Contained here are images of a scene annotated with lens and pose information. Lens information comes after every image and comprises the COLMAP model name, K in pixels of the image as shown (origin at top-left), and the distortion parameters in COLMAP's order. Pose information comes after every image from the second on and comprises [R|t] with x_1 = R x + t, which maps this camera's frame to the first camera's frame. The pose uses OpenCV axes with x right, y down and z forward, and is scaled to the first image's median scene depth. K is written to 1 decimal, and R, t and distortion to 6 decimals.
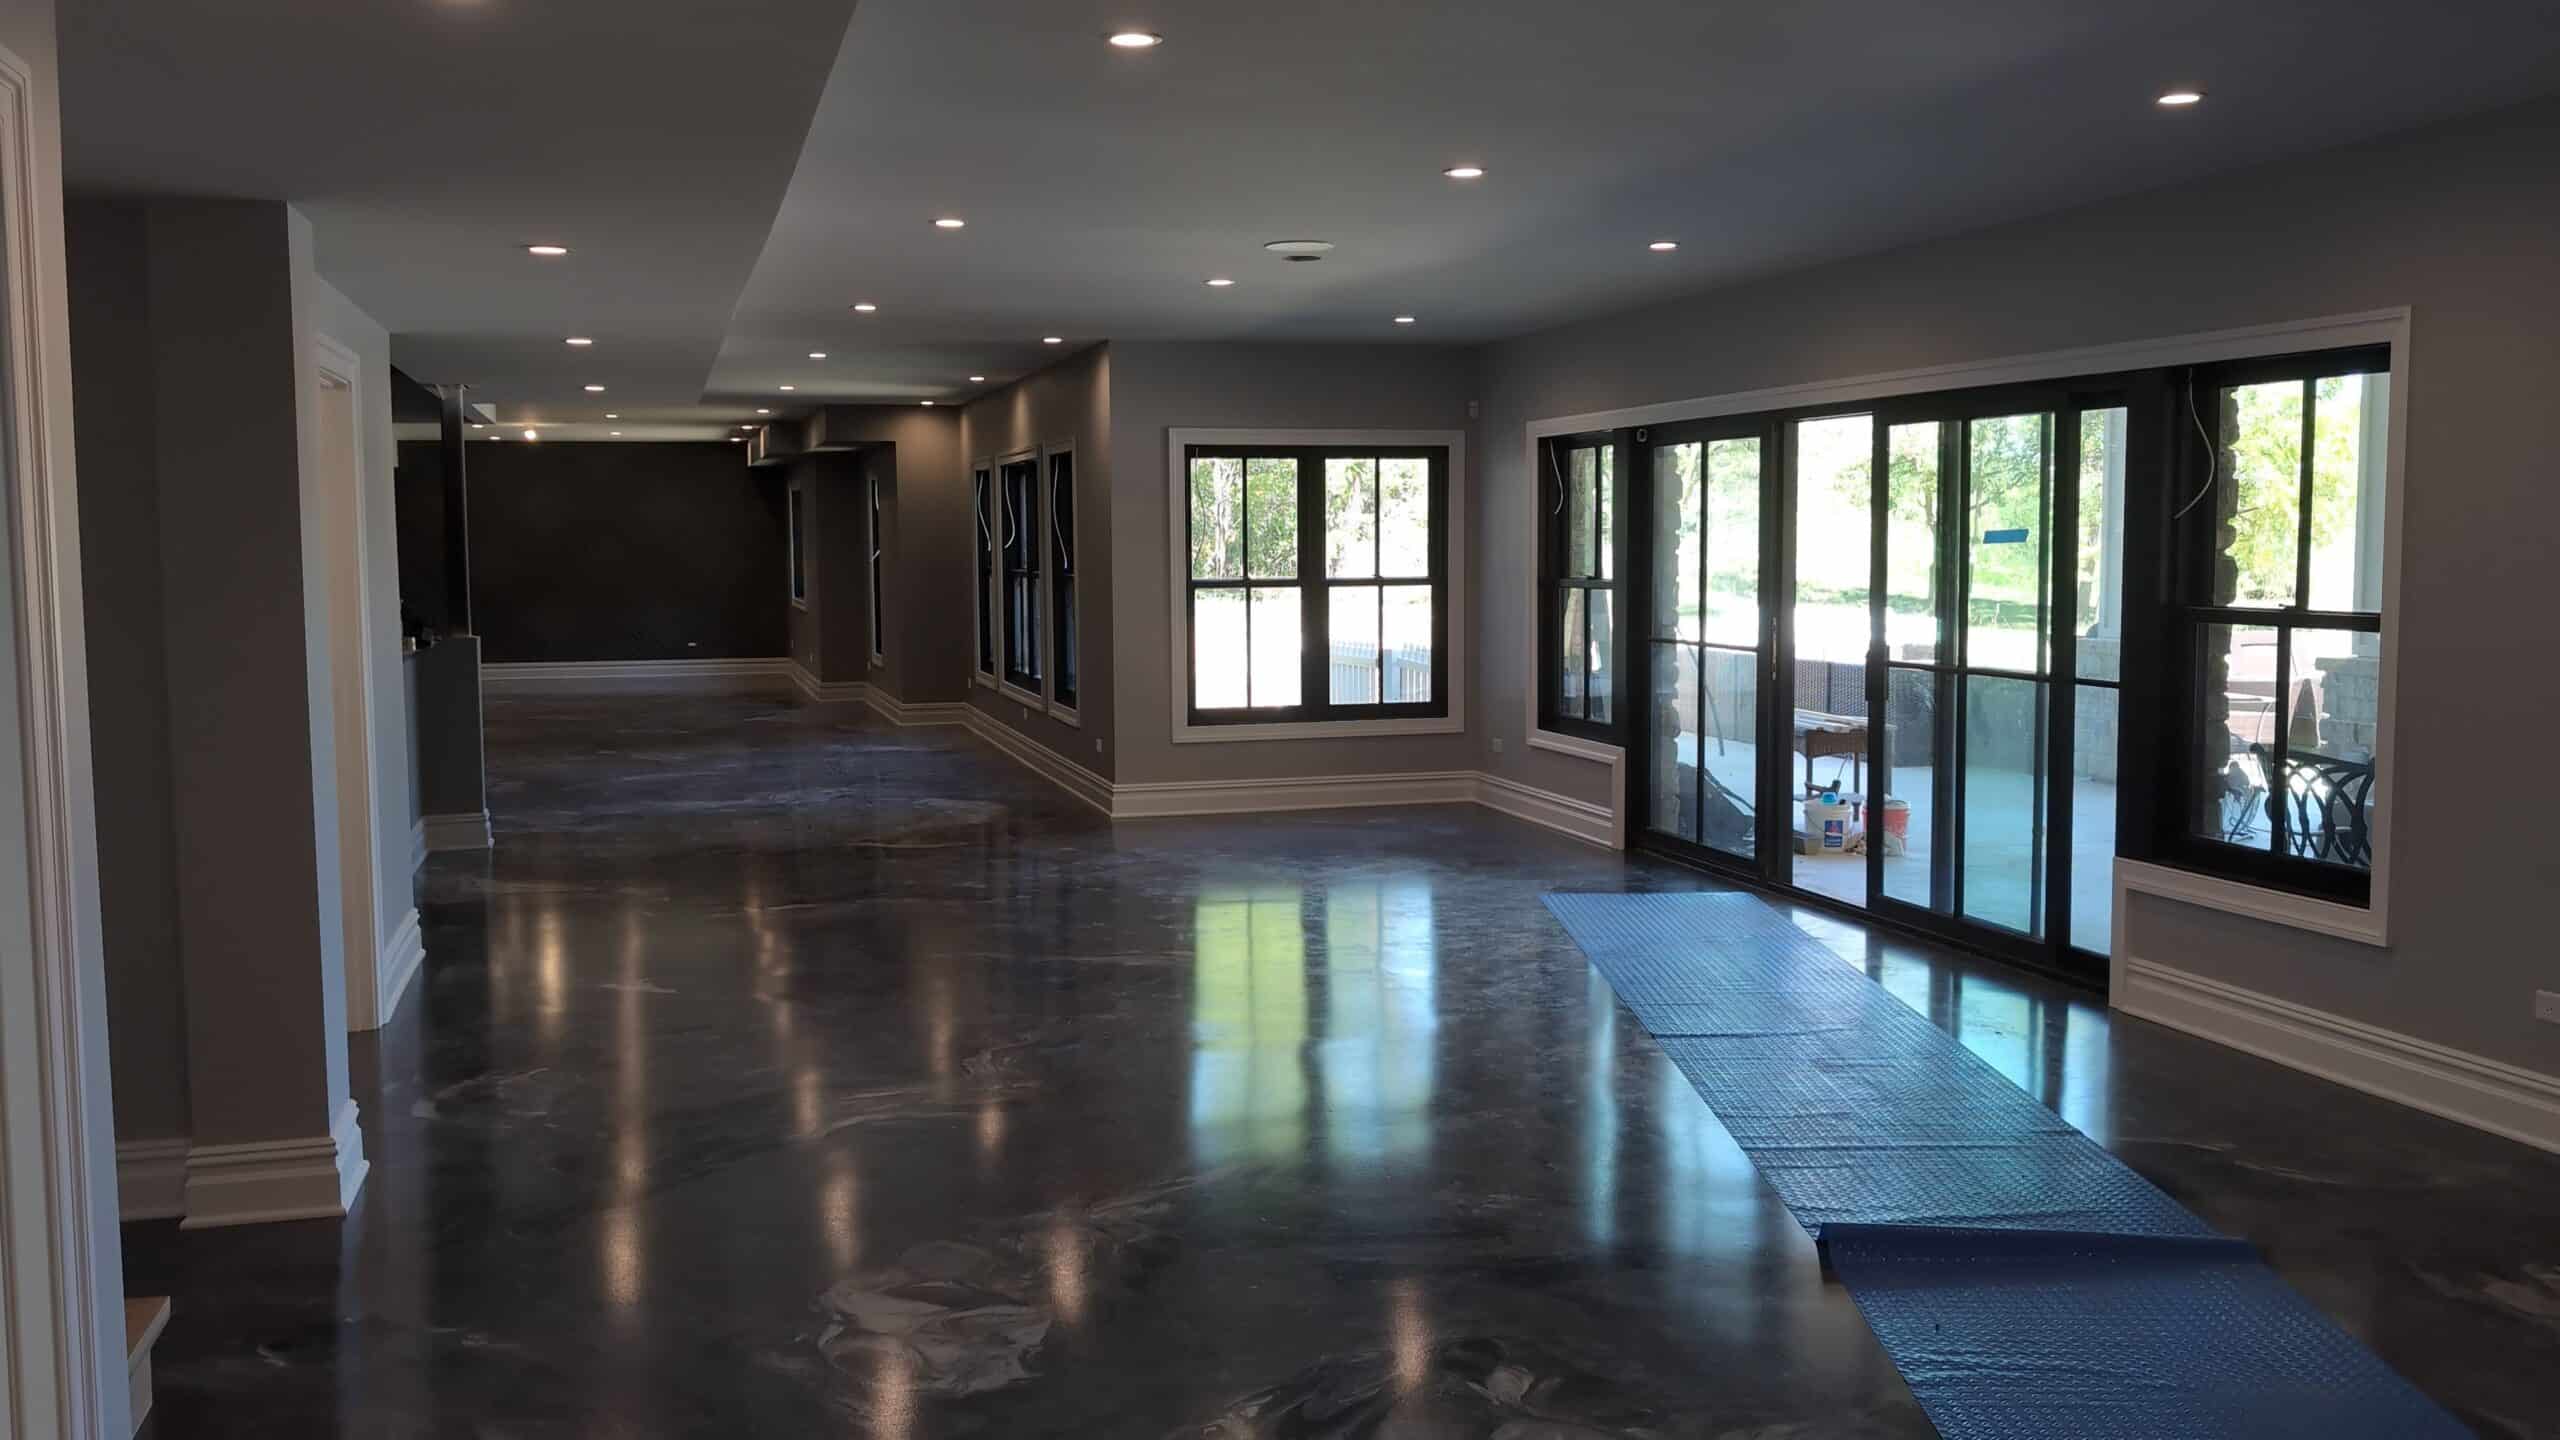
lens RADIAL K [[2130.9, 0, 1270.6], [0, 2130.9, 718.3], [0, 0, 1]] dist [0.009263, -0.019085]
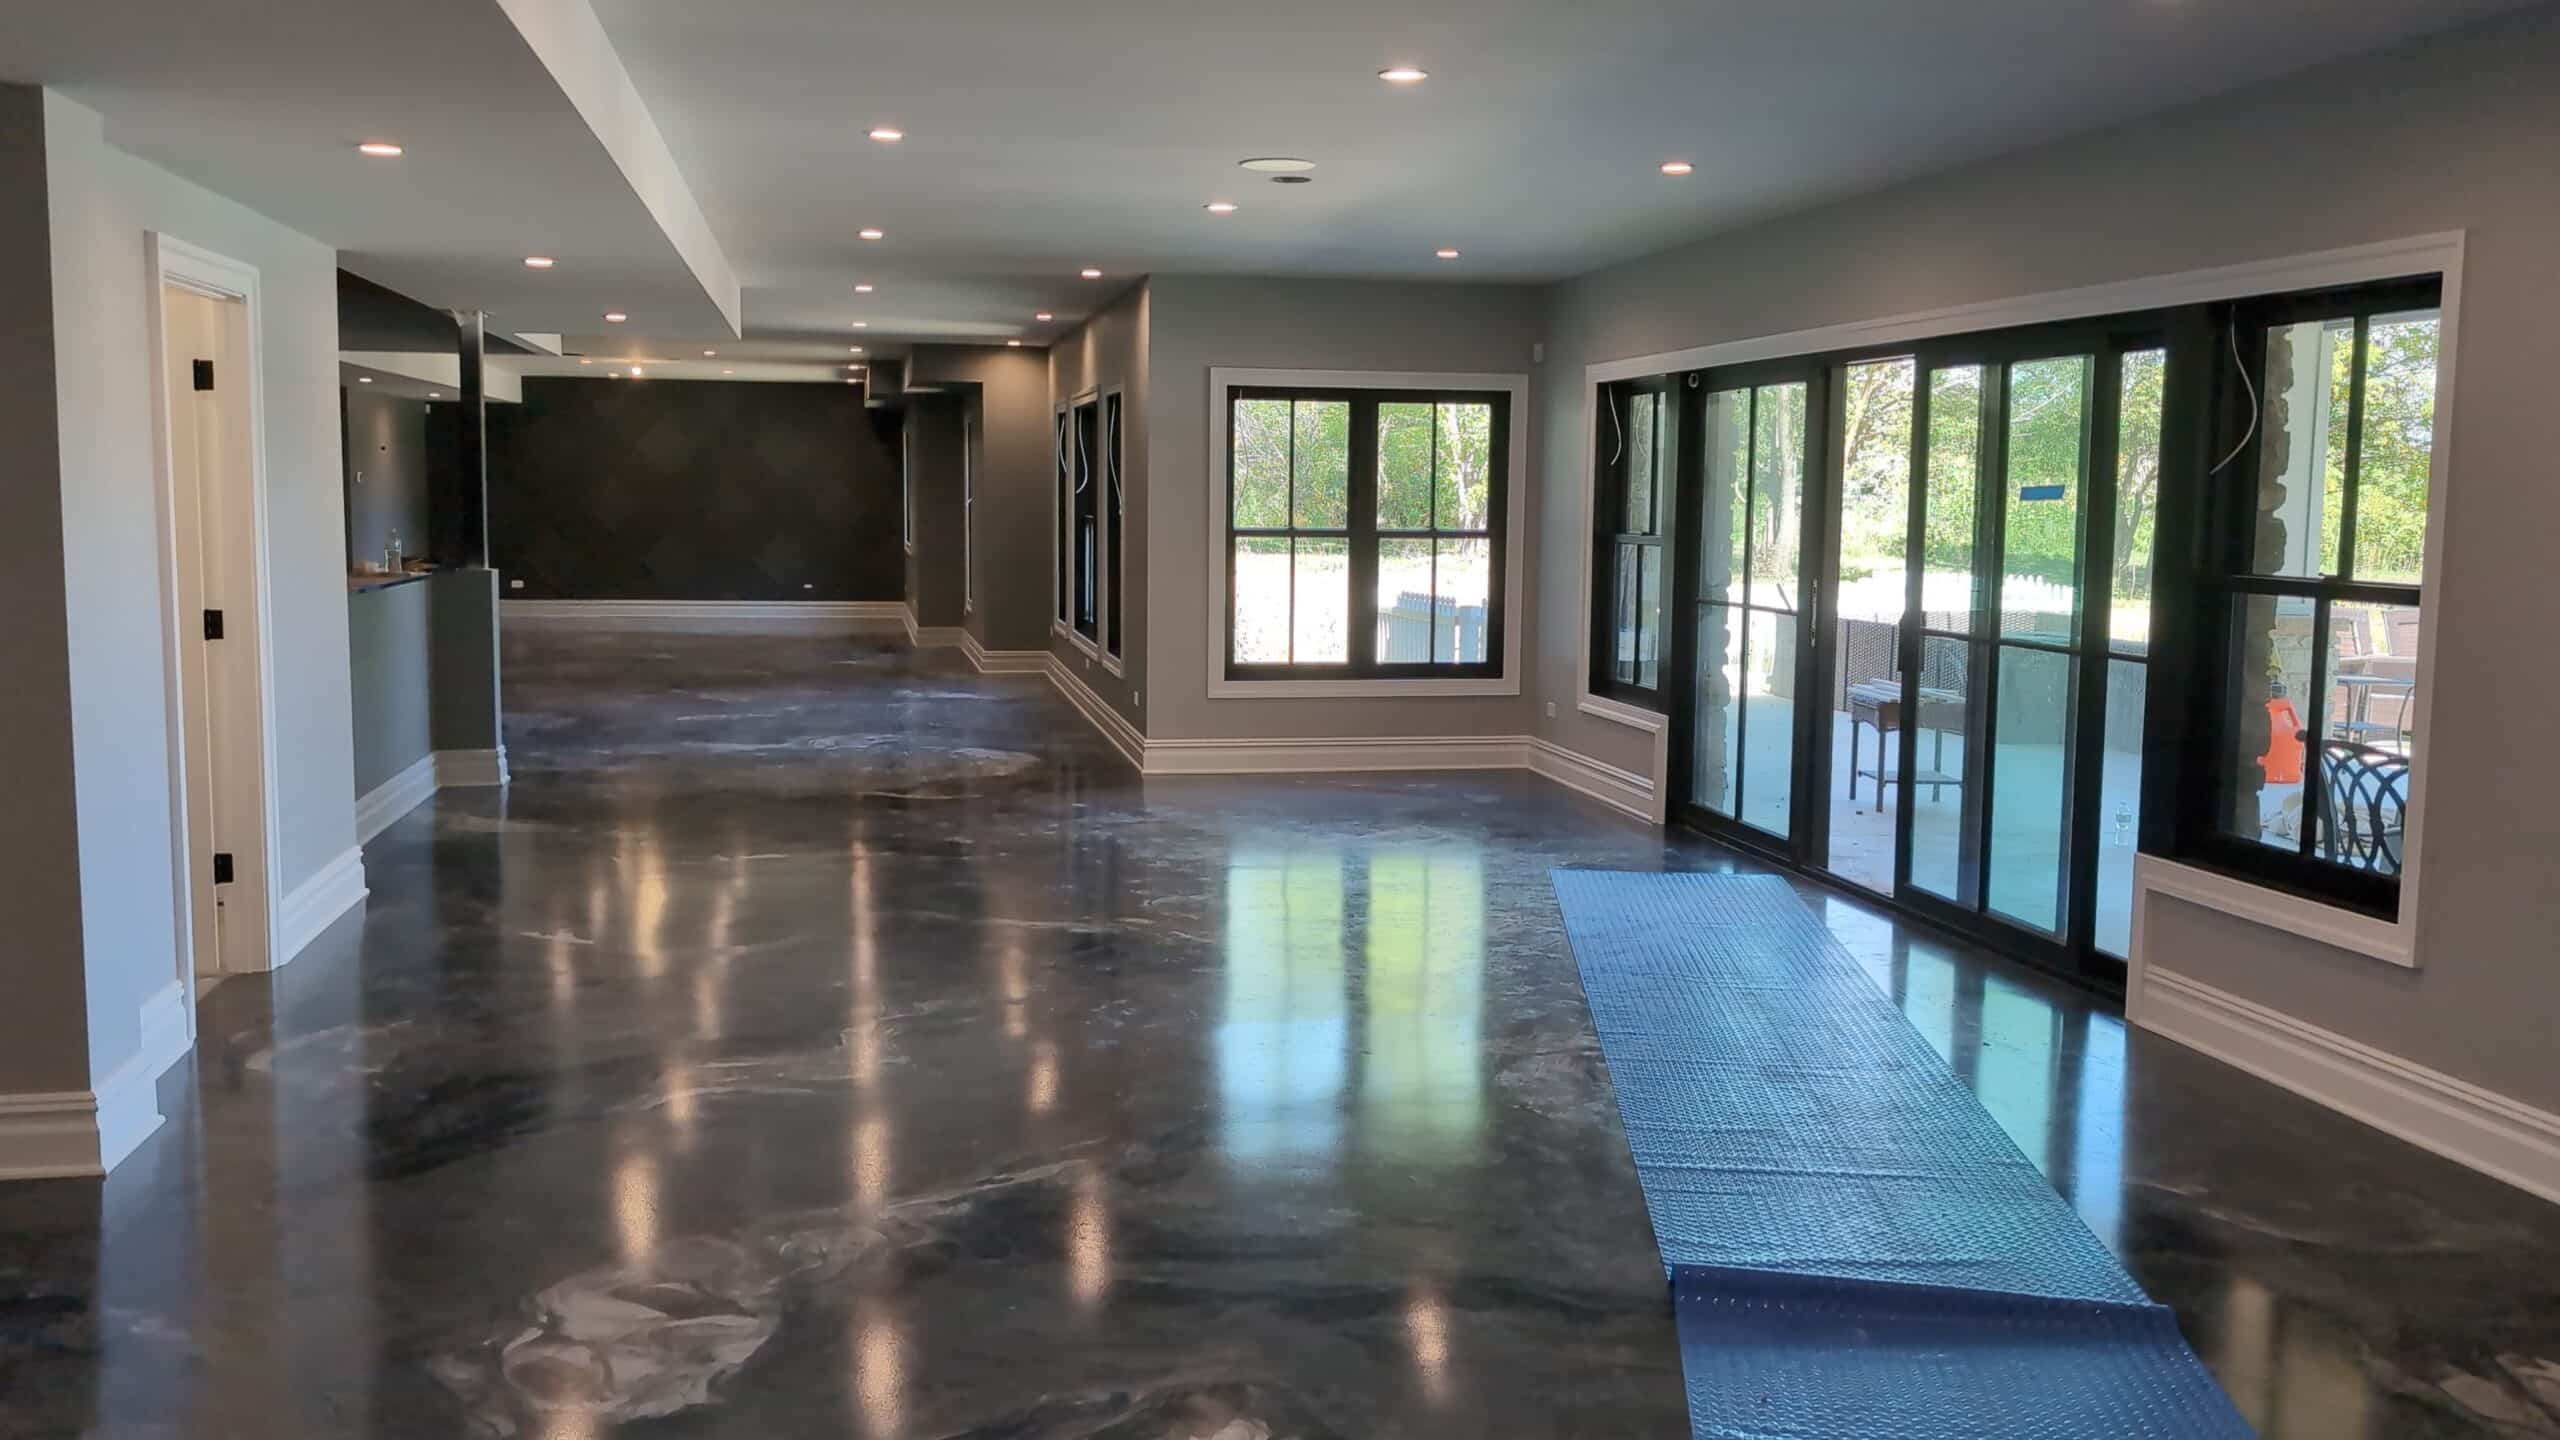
lens RADIAL K [[2130.9, 0, 1287.3], [0, 2130.9, 722.7], [0, 0, 1]] dist [0.009263, -0.019085]
pose [[0.996419, 0.028288, -0.079675, 0.087045], [-0.026483, 0.999370, 0.023623, -0.001046], [0.080293, -0.021428, 0.996541, 0.063112]]
